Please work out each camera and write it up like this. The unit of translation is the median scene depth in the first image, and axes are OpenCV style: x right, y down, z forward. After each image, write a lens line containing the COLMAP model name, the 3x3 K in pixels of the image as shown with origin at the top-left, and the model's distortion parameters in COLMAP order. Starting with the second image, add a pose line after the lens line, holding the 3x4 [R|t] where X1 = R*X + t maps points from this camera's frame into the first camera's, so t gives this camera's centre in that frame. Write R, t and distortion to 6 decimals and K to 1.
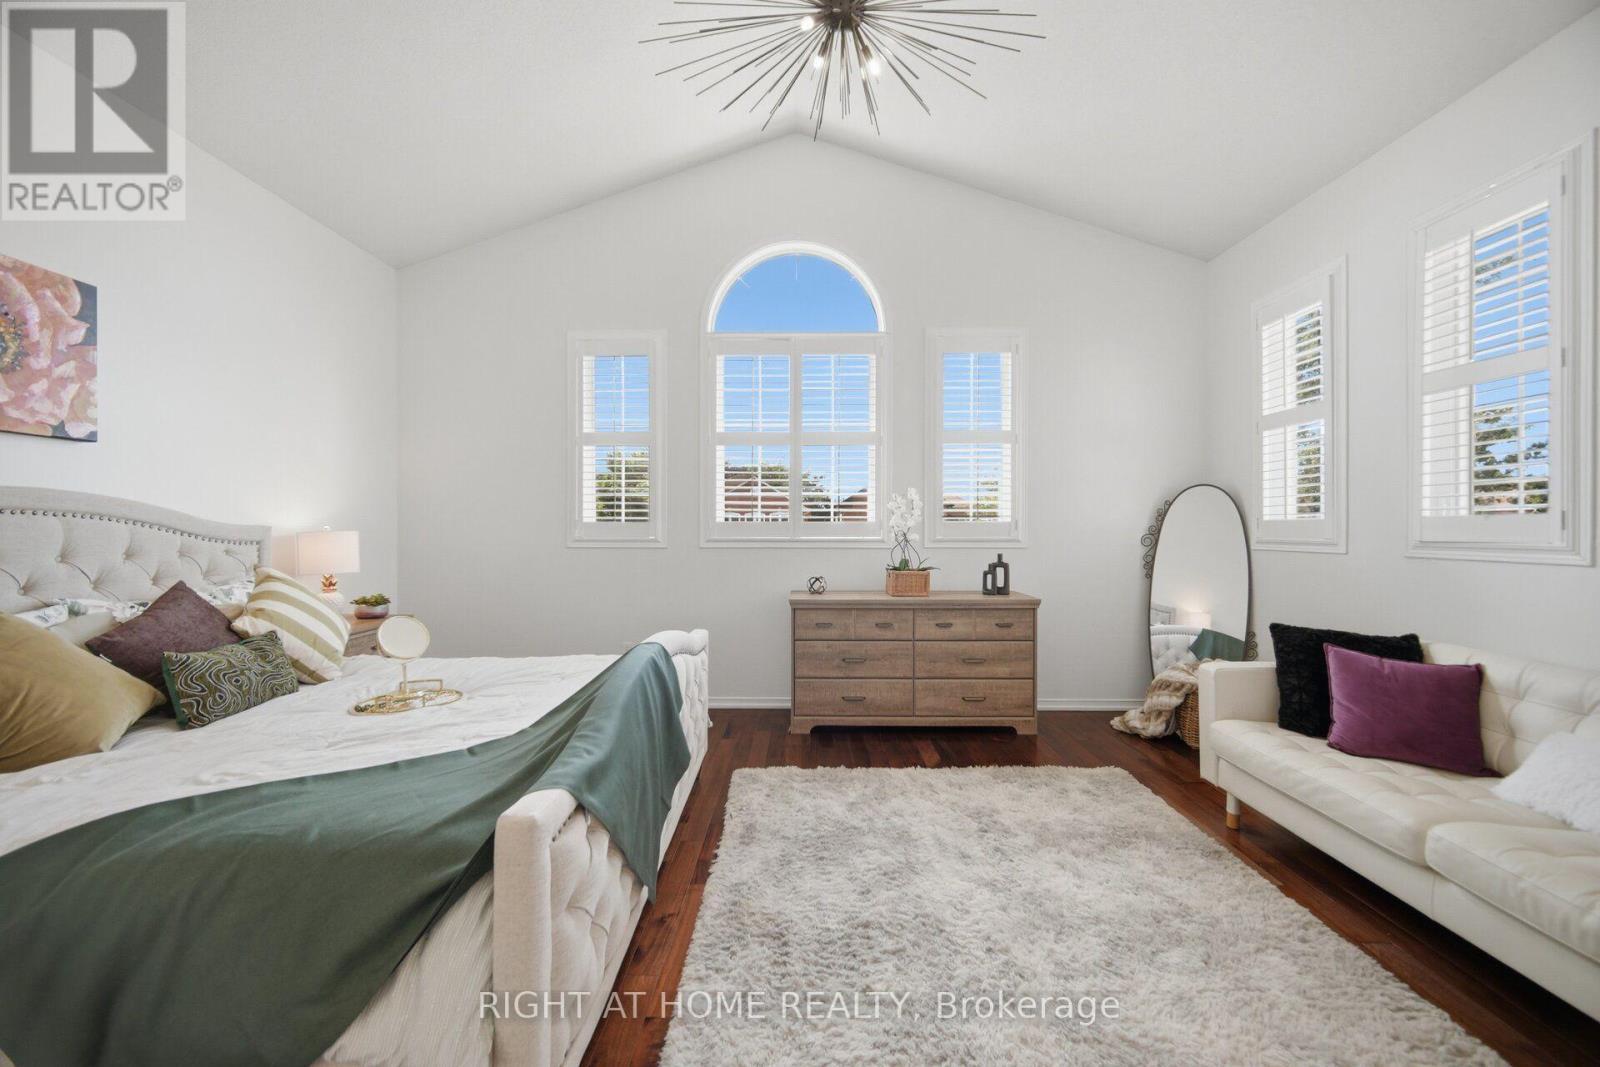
lens RADIAL K [[647.0, 0, 799.5], [0, 647.0, 531.9], [0, 0, 1]] dist [-0.003902, 0.000043]
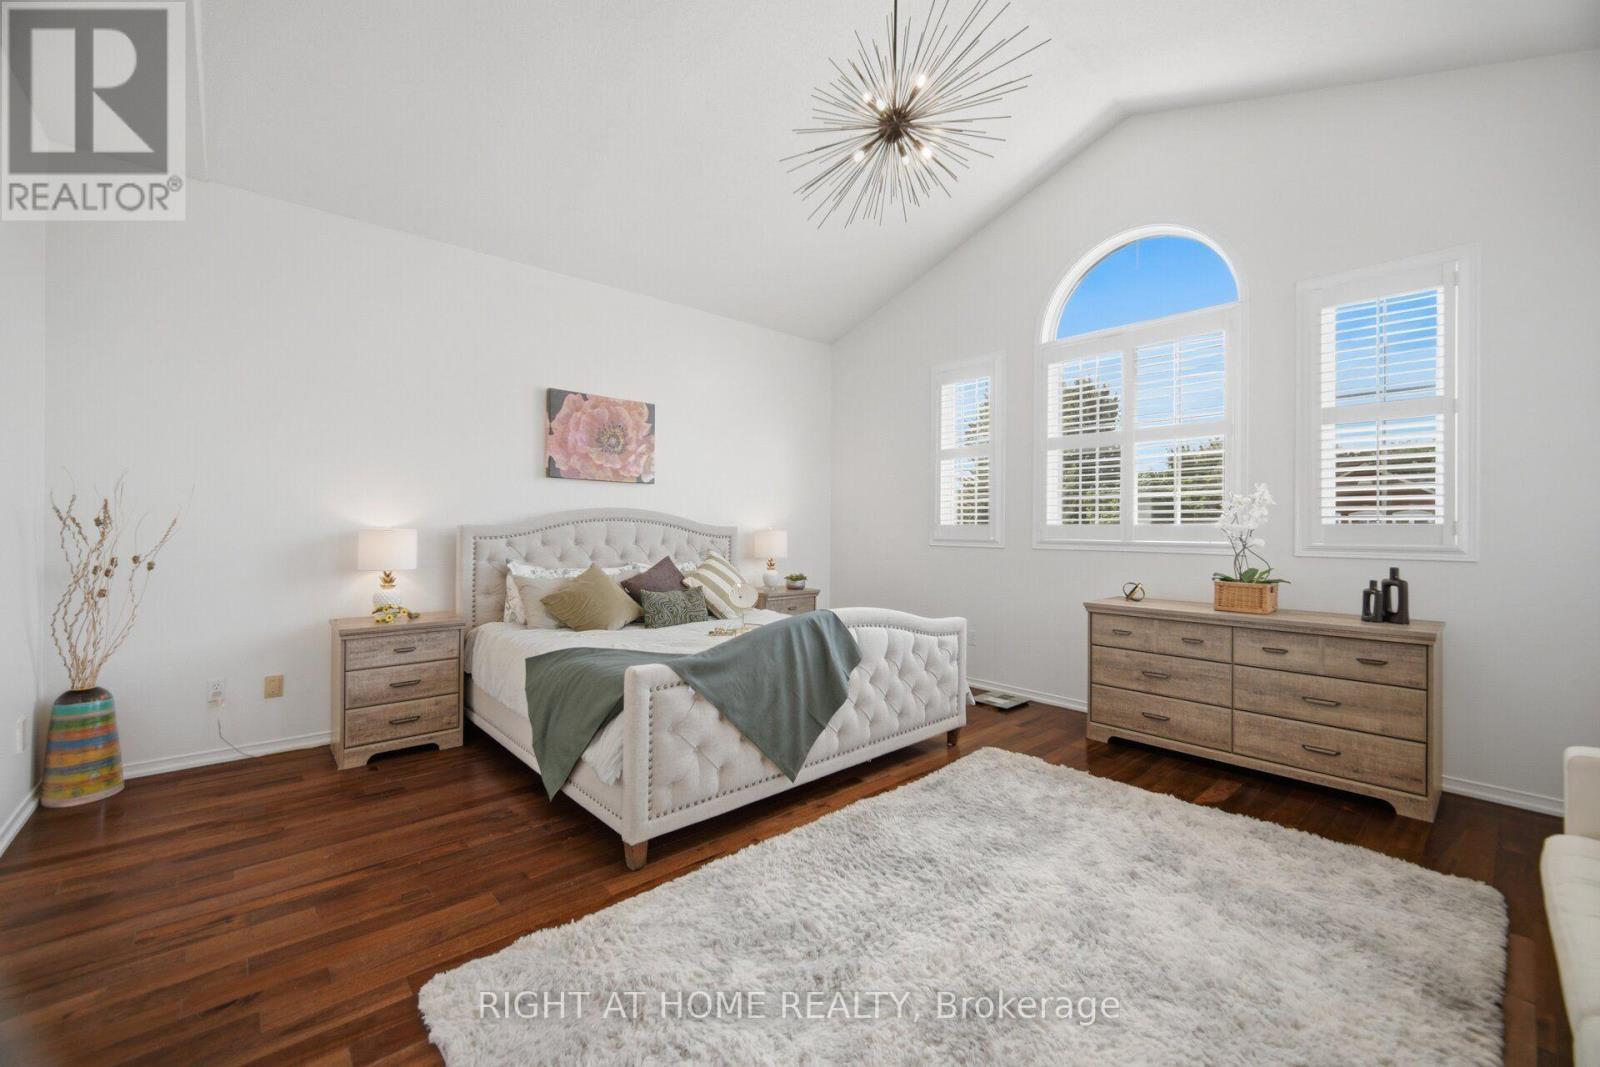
lens RADIAL K [[647.0, 0, 791.5], [0, 647.0, 529.1], [0, 0, 1]] dist [-0.003902, 0.000043]
pose [[0.669045, 0.005197, -0.743204, 0.519015], [-0.010508, 0.999942, -0.002467, -0.001273], [0.743148, 0.009460, 0.669060, -0.001343]]
